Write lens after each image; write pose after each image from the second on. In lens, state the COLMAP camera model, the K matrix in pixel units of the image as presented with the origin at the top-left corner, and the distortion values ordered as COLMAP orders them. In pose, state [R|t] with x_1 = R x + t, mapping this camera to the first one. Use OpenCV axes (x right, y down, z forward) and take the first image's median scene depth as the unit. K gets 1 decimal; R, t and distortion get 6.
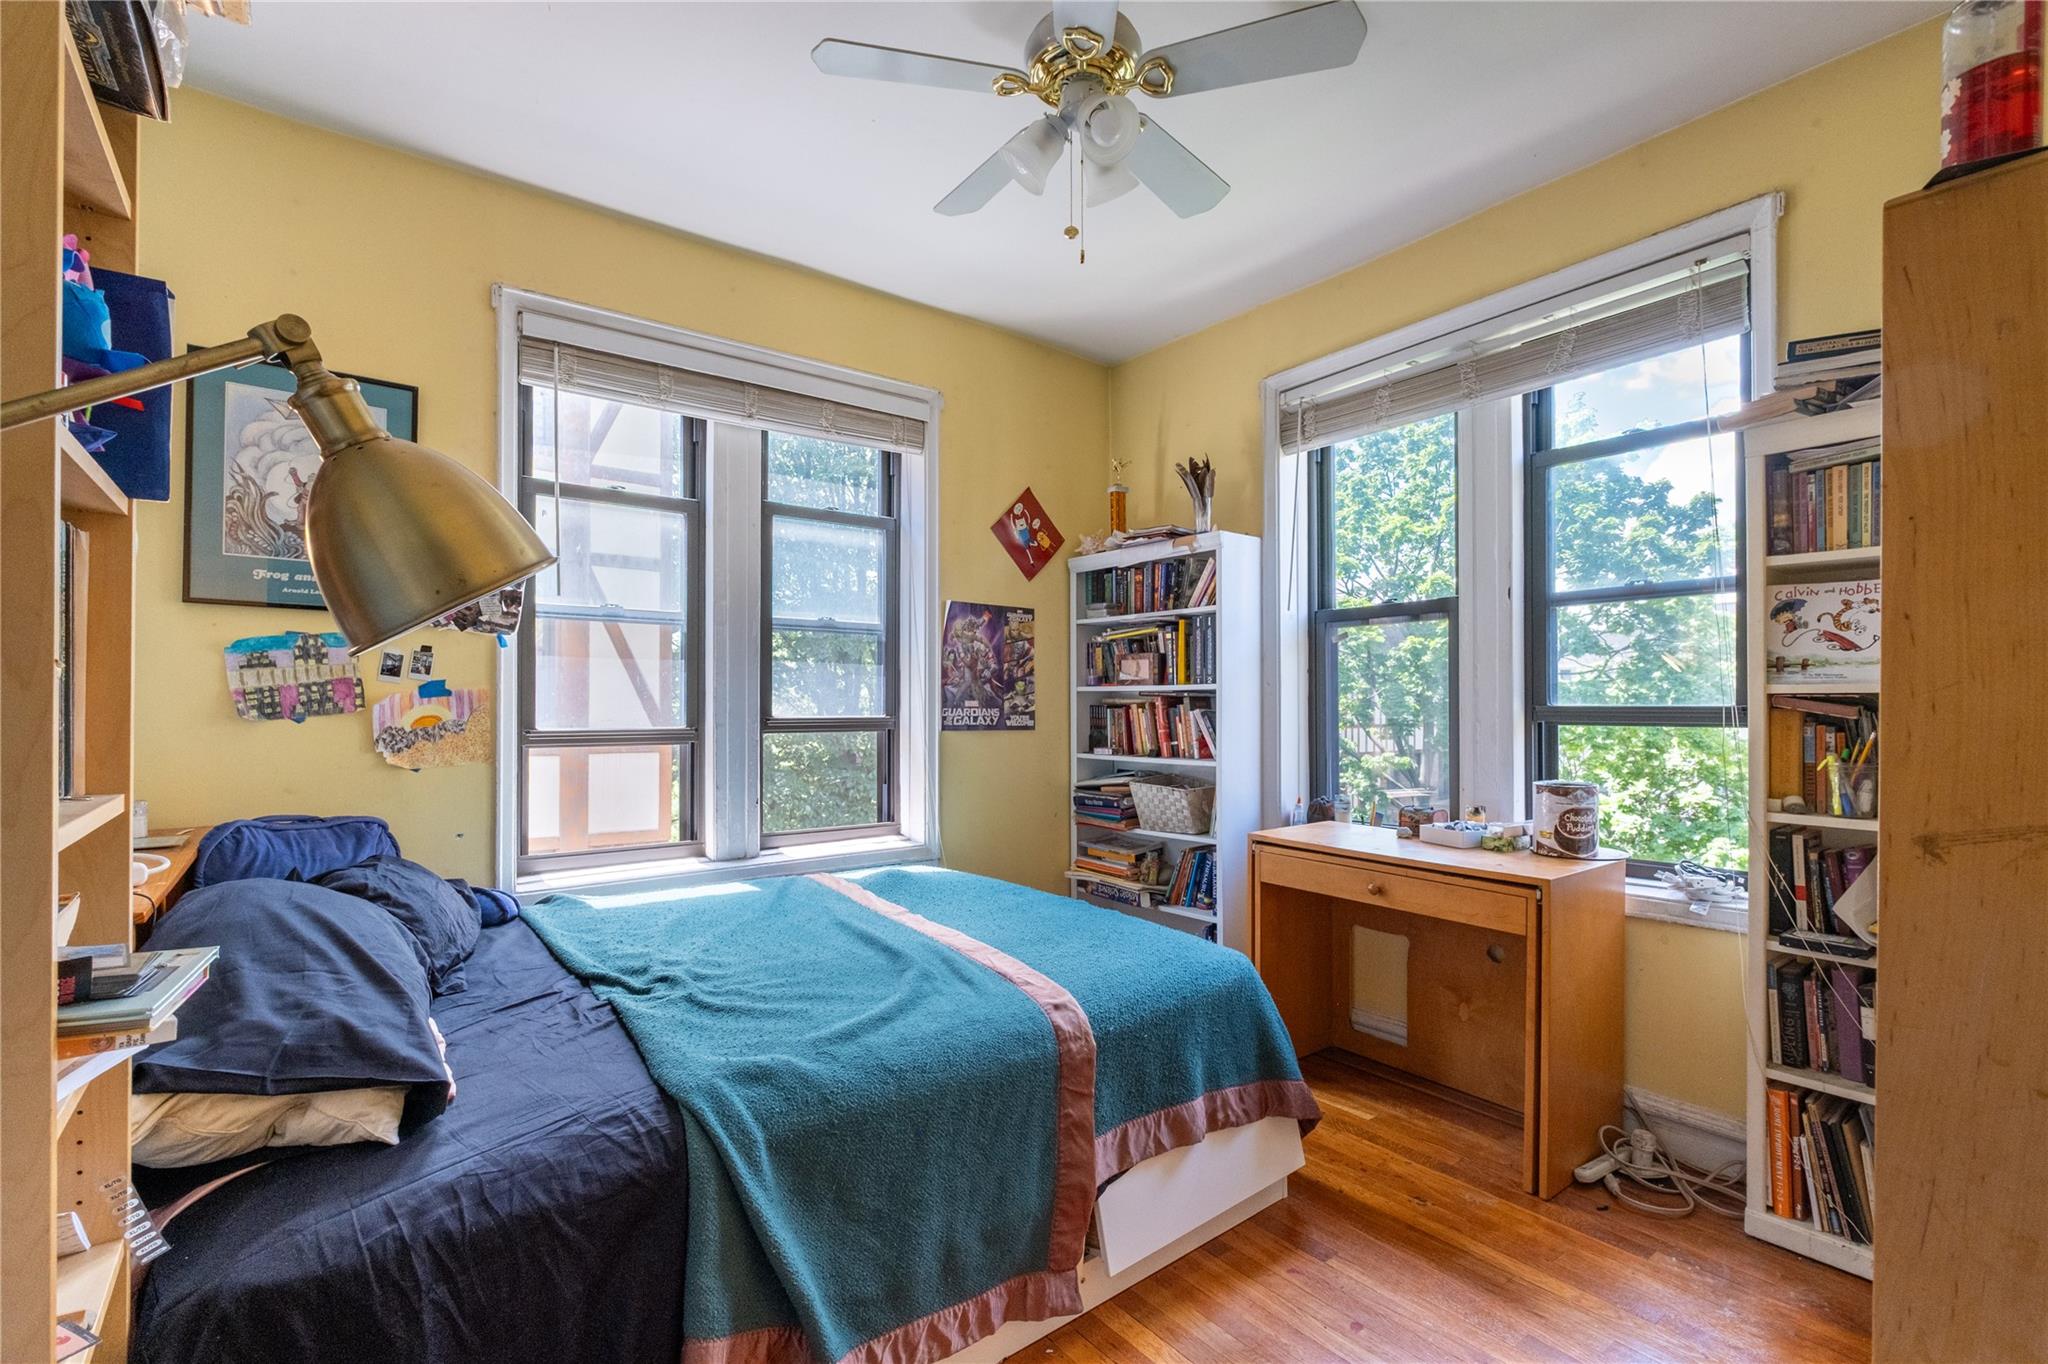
lens RADIAL K [[940.9, 0, 1026.5], [0, 940.9, 697.6], [0, 0, 1]] dist [-0.002250, -0.000754]
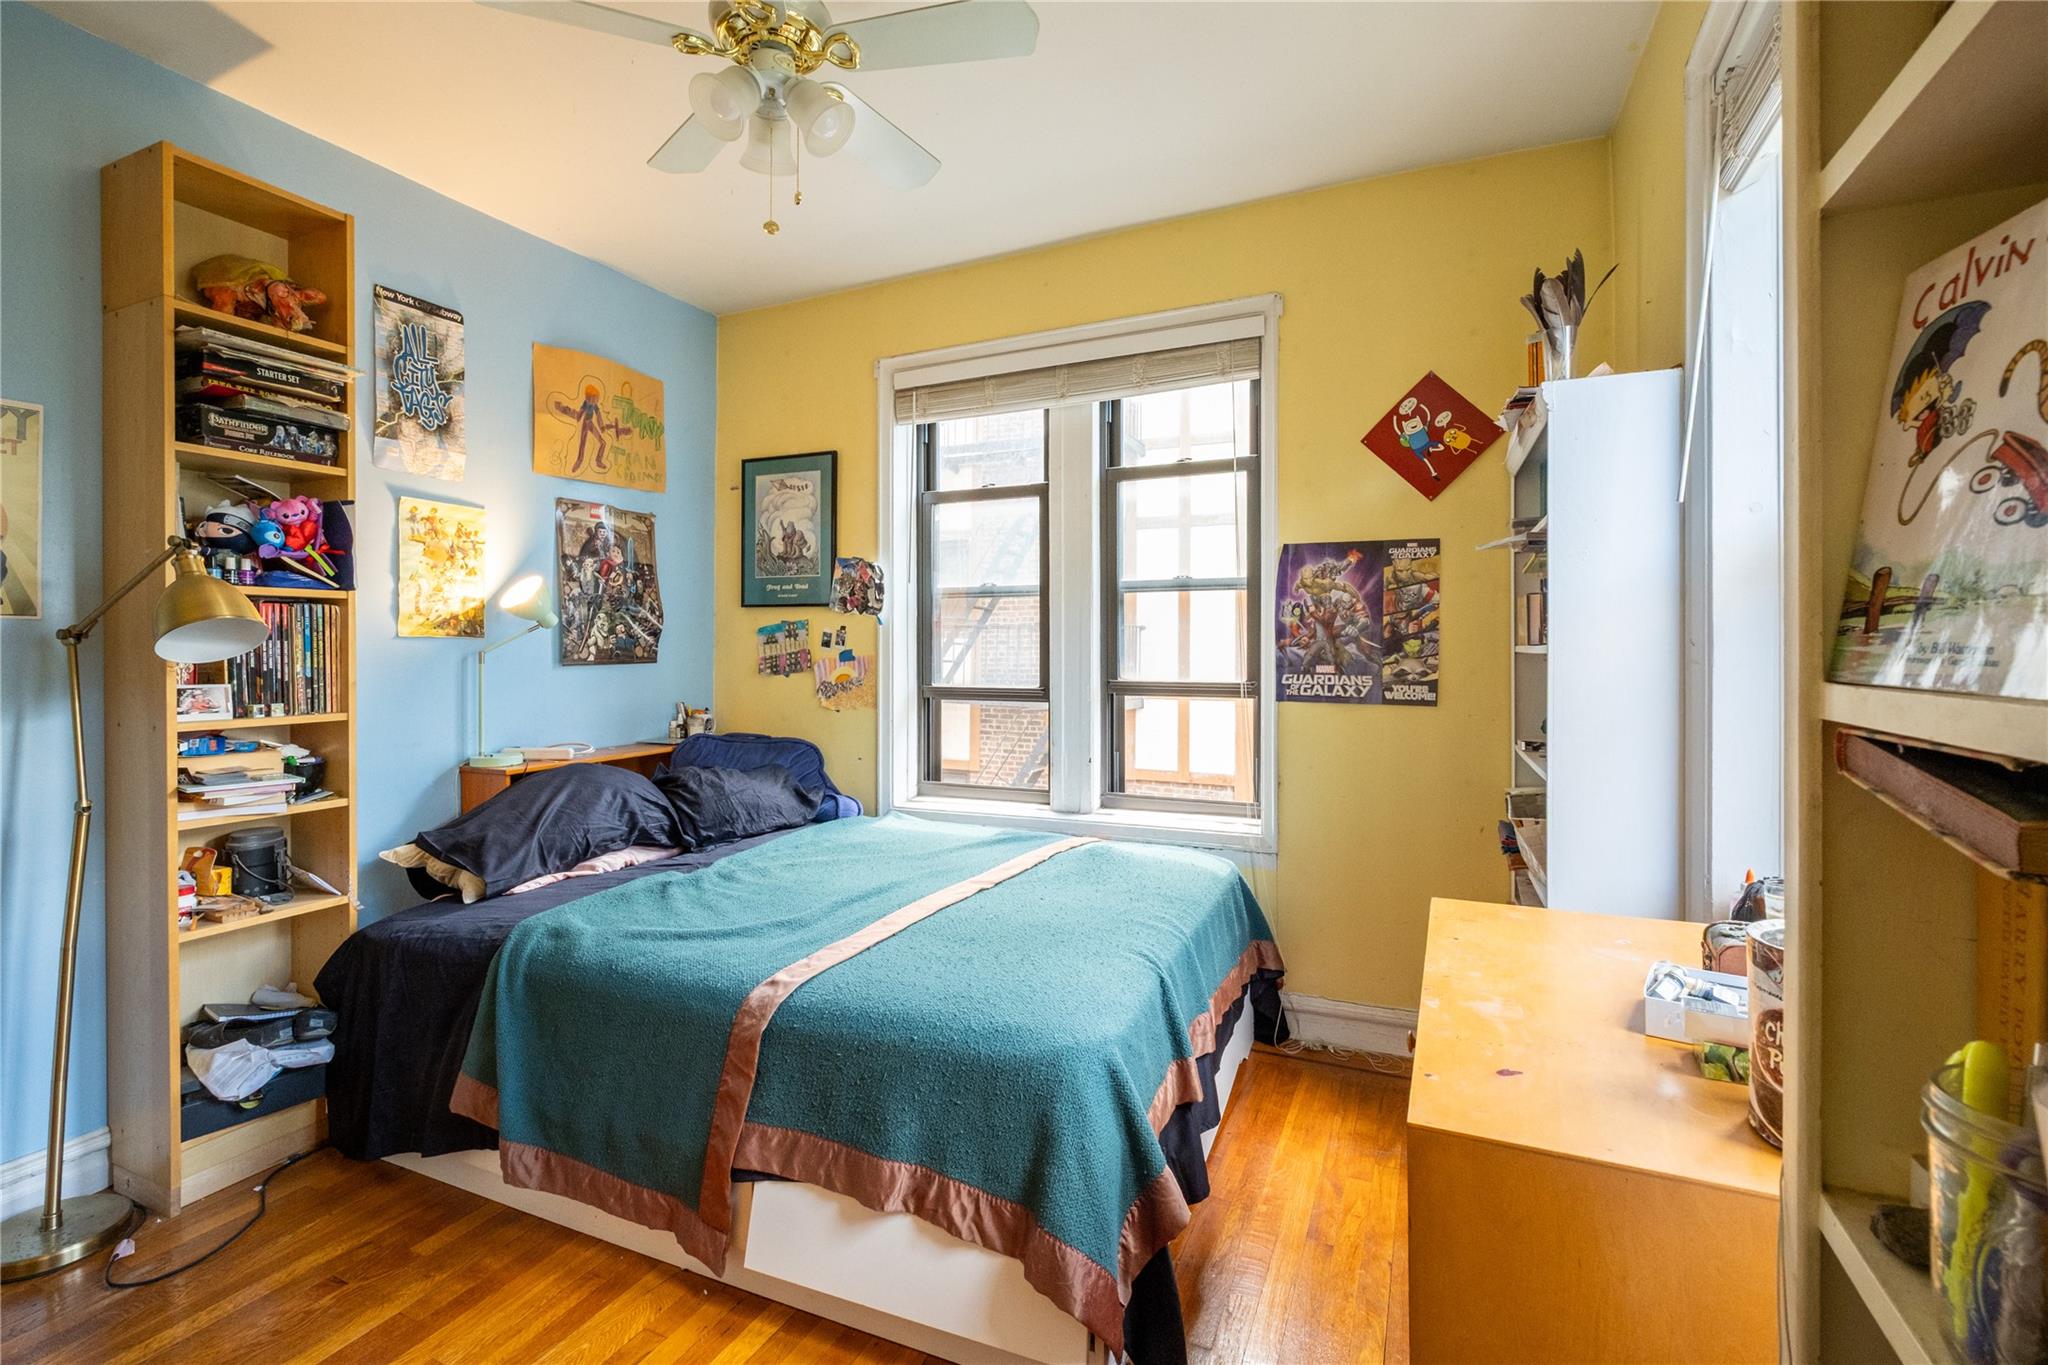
lens RADIAL K [[940.9, 0, 991.6], [0, 940.9, 646.5], [0, 0, 1]] dist [-0.002250, -0.000754]
pose [[0.430550, -0.004069, -0.902557, 0.538525], [0.007439, 0.999972, -0.000960, -0.014053], [0.902536, -0.006301, 0.430568, 0.401547]]
